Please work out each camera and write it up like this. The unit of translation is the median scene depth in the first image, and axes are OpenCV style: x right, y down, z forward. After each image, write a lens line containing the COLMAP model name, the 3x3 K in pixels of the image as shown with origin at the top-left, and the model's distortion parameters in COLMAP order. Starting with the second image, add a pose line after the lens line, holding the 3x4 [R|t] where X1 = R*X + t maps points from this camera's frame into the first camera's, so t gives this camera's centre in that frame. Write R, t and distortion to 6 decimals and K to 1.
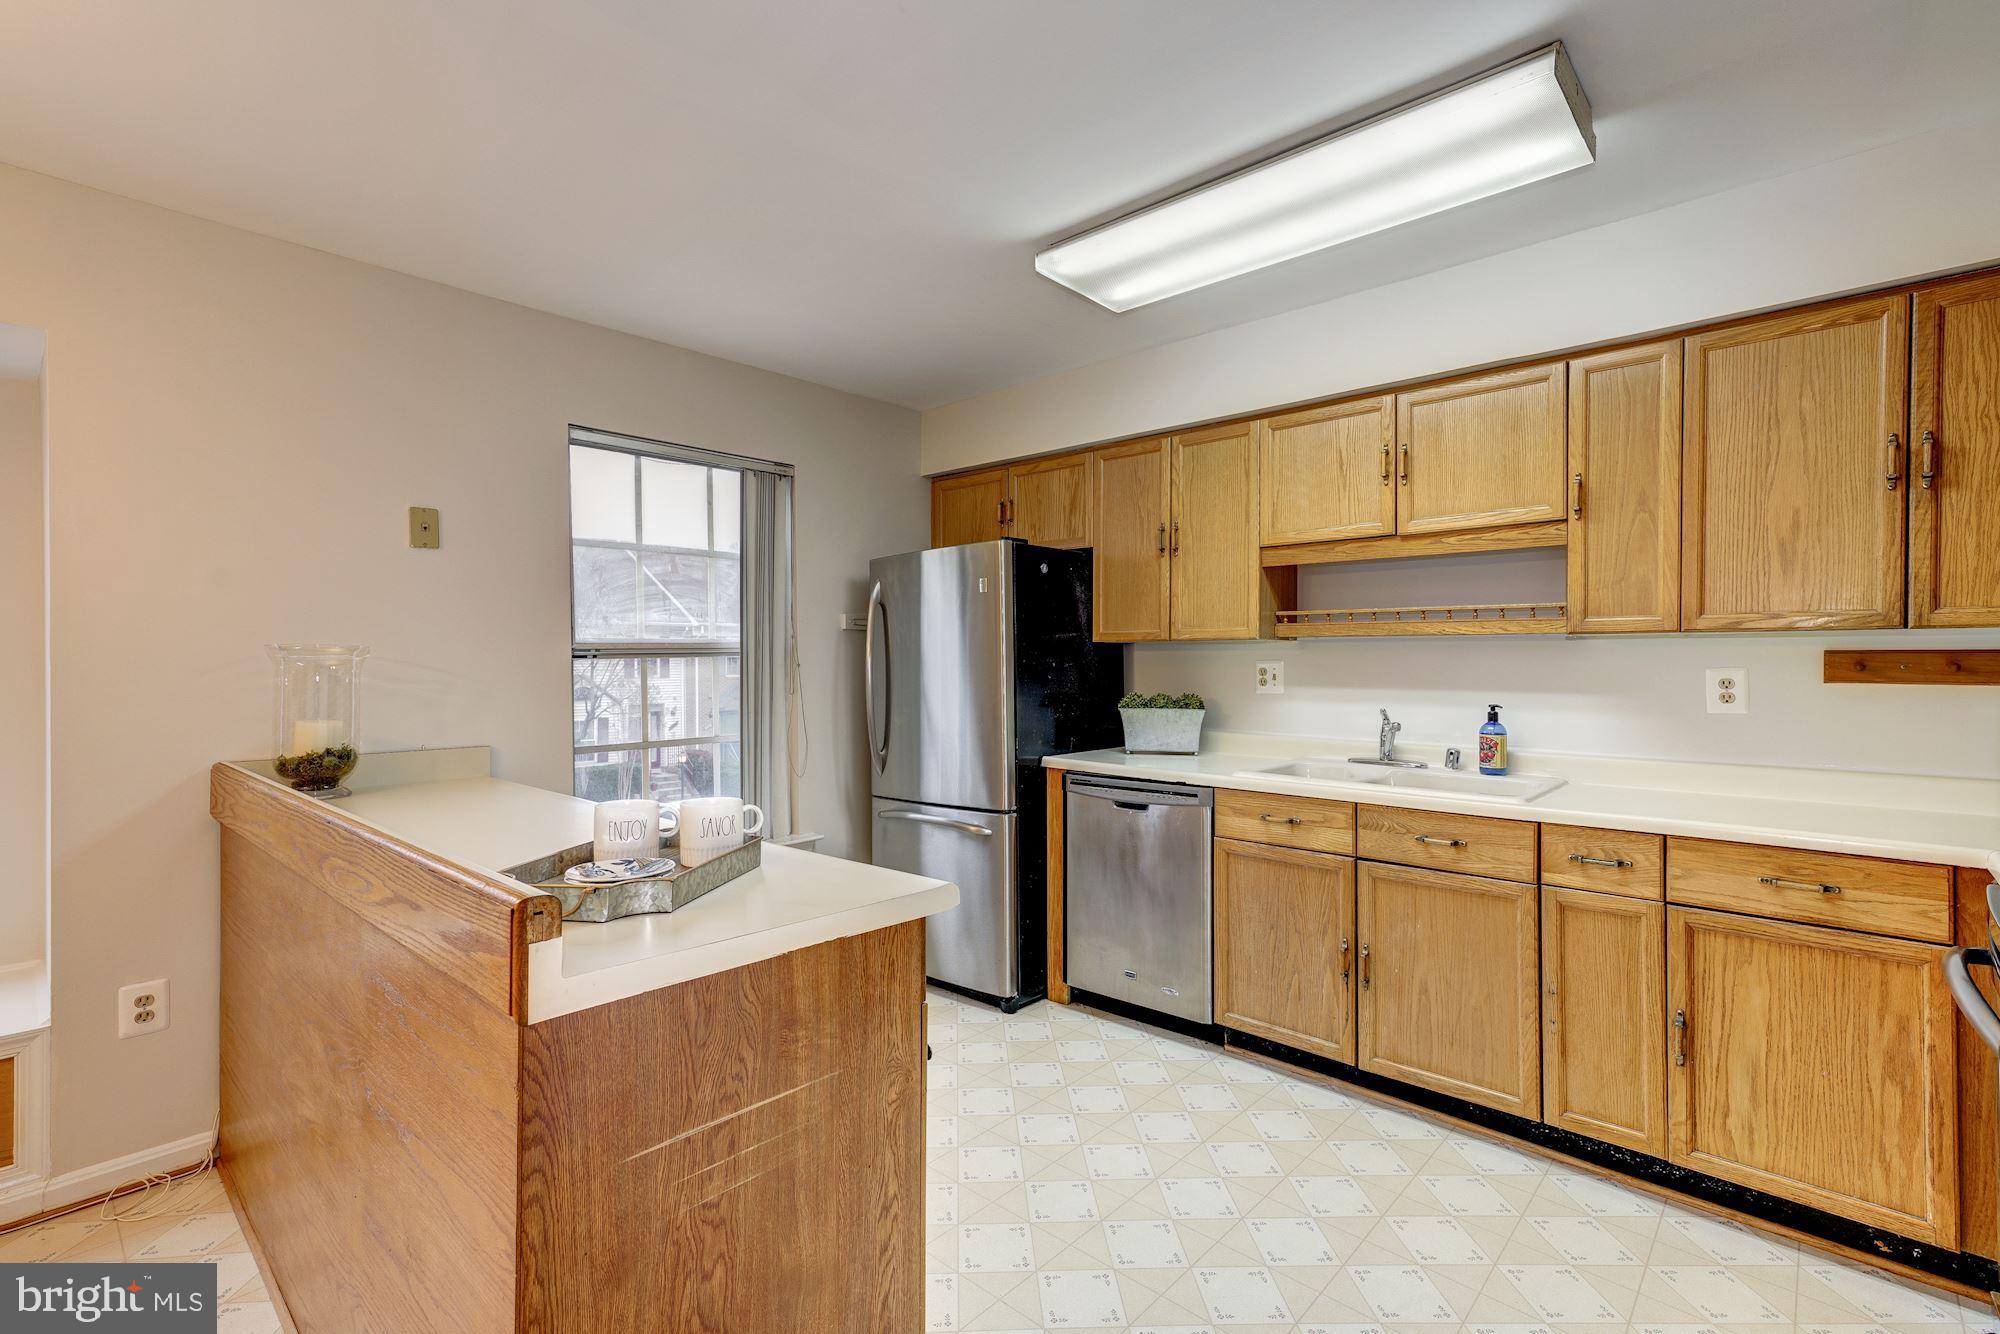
lens RADIAL K [[900.9, 0, 992.5], [0, 900.9, 666.0], [0, 0, 1]] dist [0.010177, 0.003313]
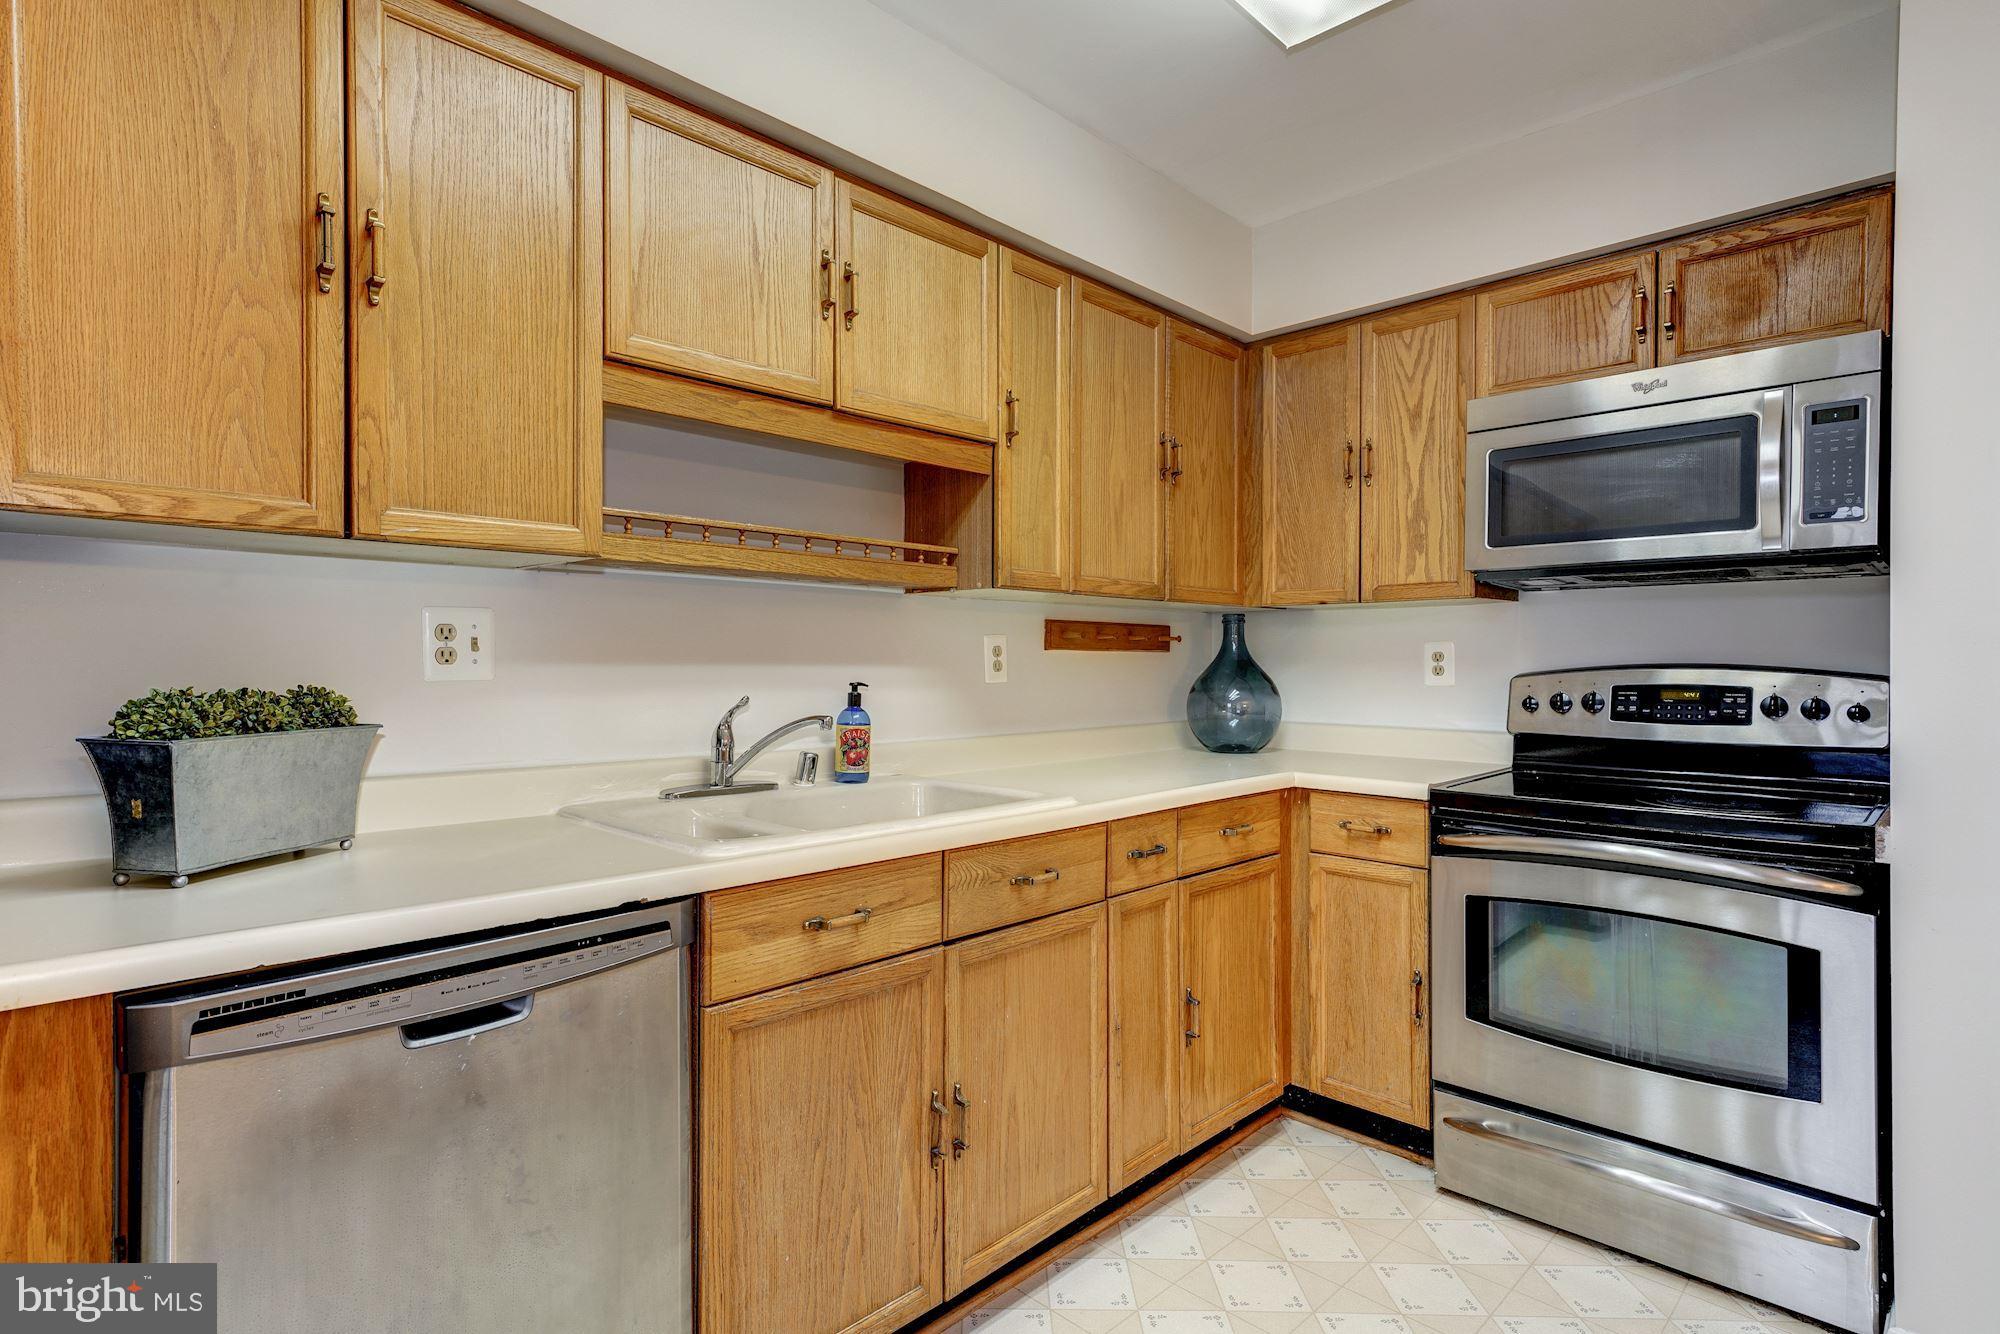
lens RADIAL K [[1013.8, 0, 989.6], [0, 1013.8, 661.2], [0, 0, 1]] dist [0.005335, 0.002966]
pose [[0.036299, -0.000221, 0.999341, -0.259296], [0.005205, 0.999986, 0.000032, 0.029800], [-0.999327, 0.005200, 0.036300, 0.965020]]
